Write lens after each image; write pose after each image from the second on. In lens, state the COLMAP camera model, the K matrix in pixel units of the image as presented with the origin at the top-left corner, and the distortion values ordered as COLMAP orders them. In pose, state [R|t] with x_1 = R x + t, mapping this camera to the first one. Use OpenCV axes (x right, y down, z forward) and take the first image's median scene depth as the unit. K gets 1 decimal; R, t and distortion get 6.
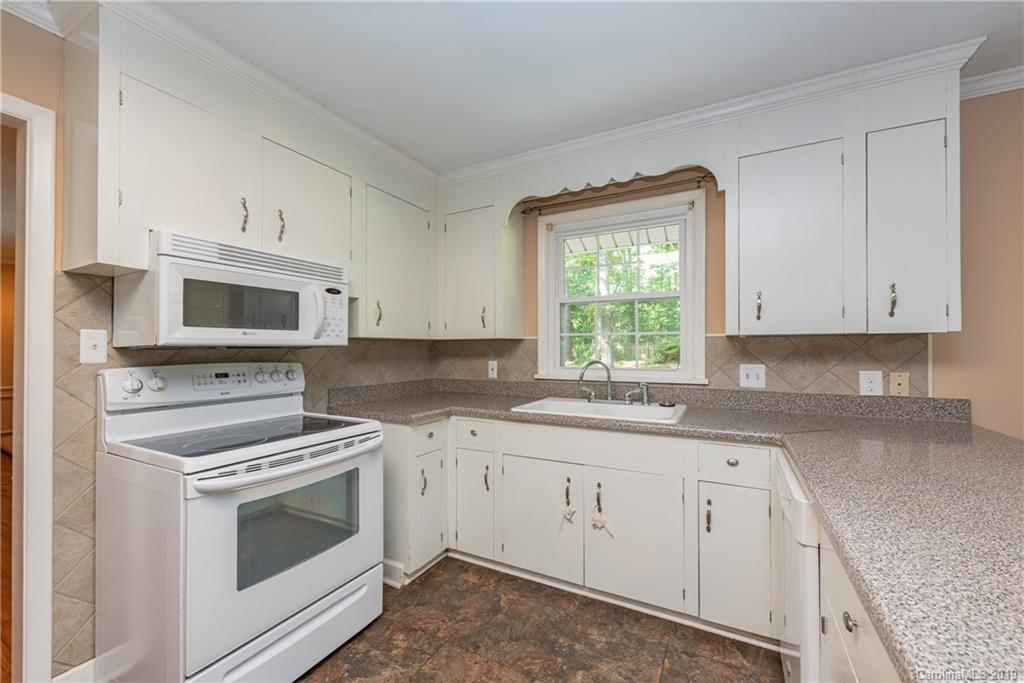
lens RADIAL K [[407.5, 0, 491.7], [0, 407.5, 344.9], [0, 0, 1]] dist [0.001899, -0.000195]
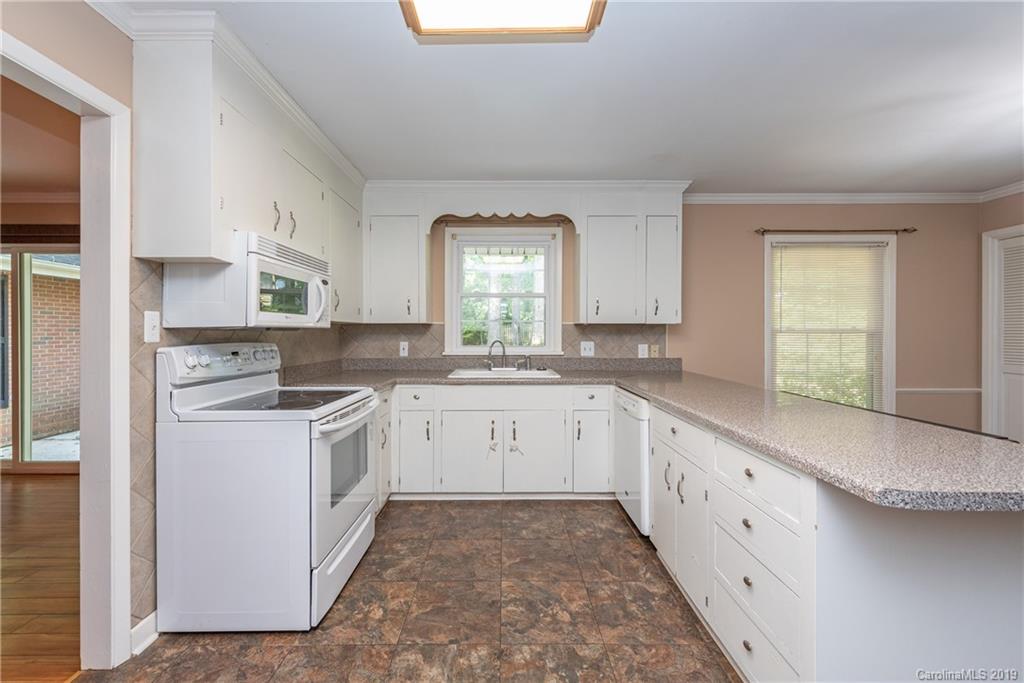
lens RADIAL K [[417.0, 0, 494.5], [0, 417.0, 335.0], [0, 0, 1]] dist [0.004275, -0.000094]
pose [[0.879613, -0.000136, 0.475691, -0.507730], [-0.006111, 0.999914, 0.011584, 0.005207], [-0.475652, -0.013096, 0.879536, -0.297139]]
